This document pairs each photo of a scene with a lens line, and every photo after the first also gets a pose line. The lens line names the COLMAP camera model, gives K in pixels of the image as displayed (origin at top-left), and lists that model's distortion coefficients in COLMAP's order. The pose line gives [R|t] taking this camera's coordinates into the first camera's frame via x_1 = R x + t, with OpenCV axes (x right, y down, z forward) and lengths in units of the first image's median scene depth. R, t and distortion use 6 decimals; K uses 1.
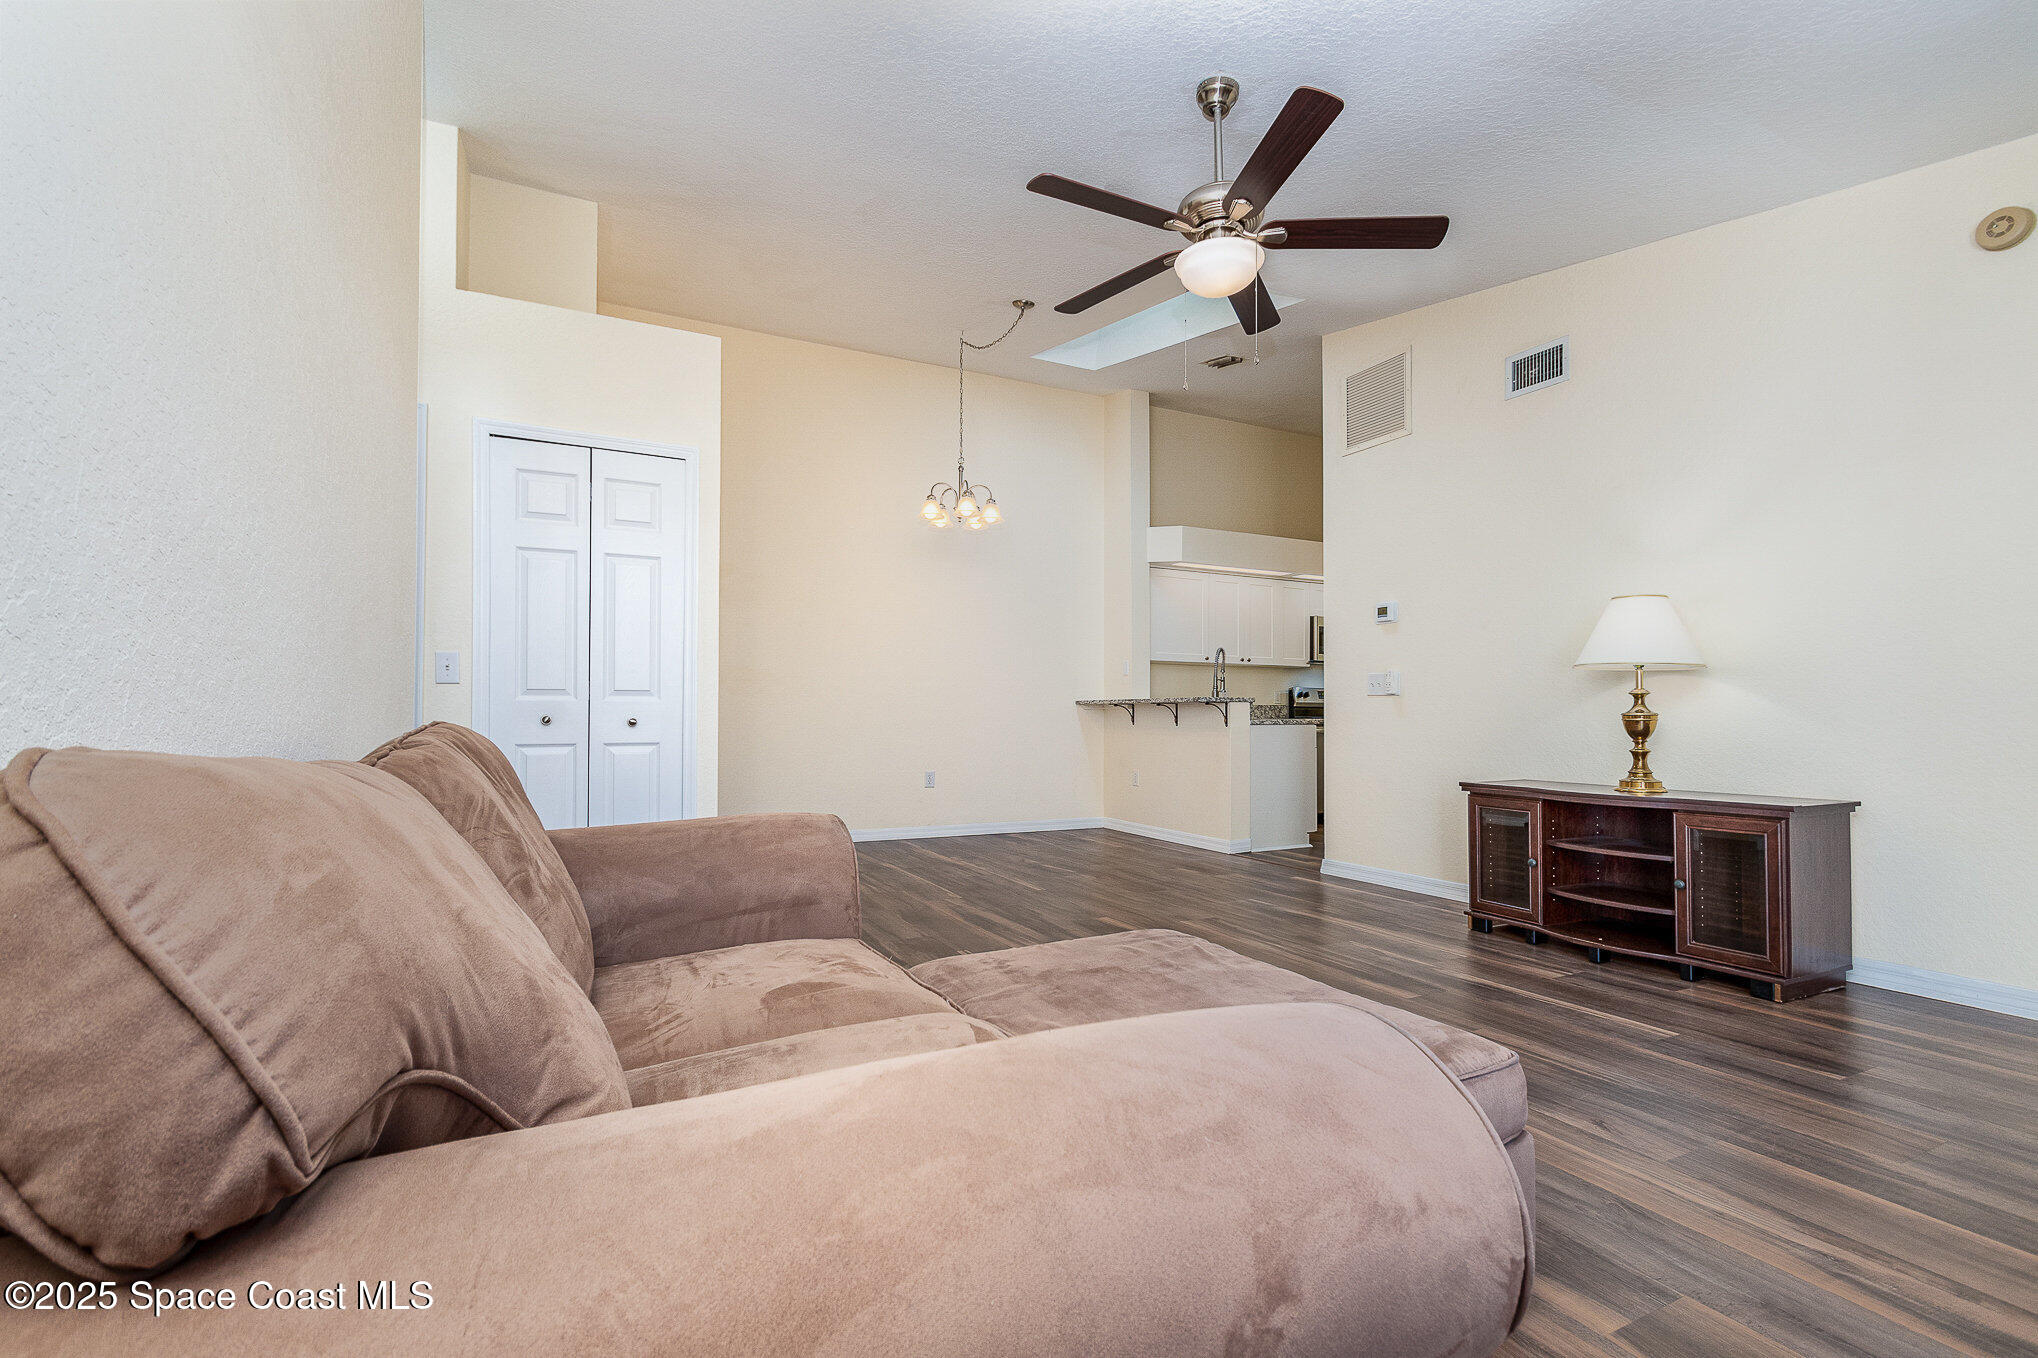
lens RADIAL K [[918.3, 0, 1015.5], [0, 918.3, 693.0], [0, 0, 1]] dist [0.000468, 0.000258]
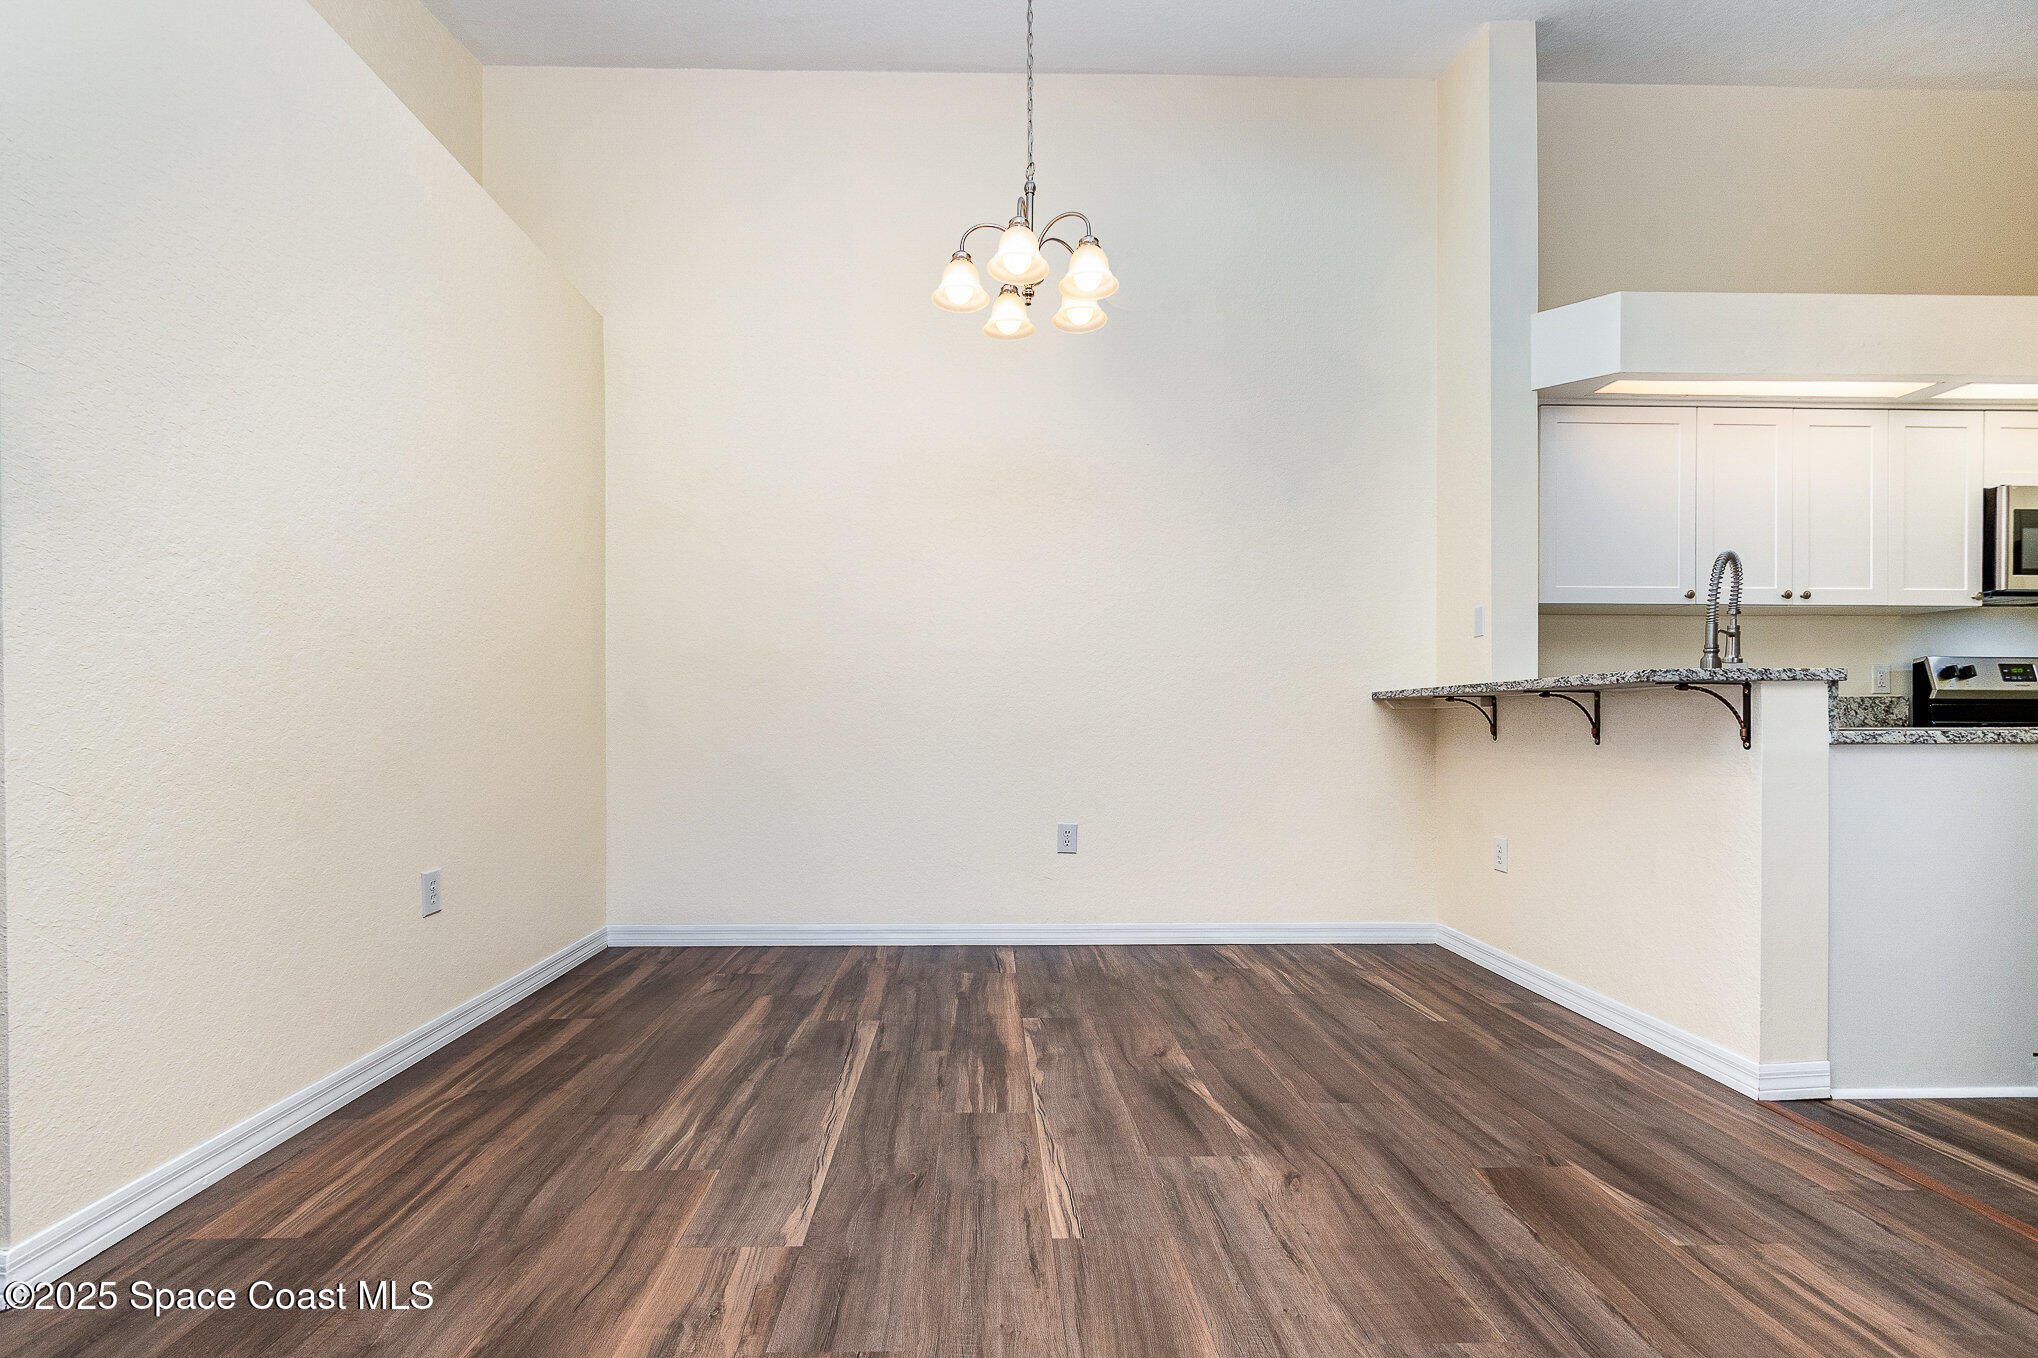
lens RADIAL K [[918.3, 0, 1014.1], [0, 918.3, 722.4], [0, 0, 1]] dist [0.000468, 0.000258]
pose [[0.904766, -0.004227, -0.425889, 0.110247], [0.014814, 0.999658, 0.021549, 0.011811], [0.425652, -0.025806, 0.904519, 0.494541]]
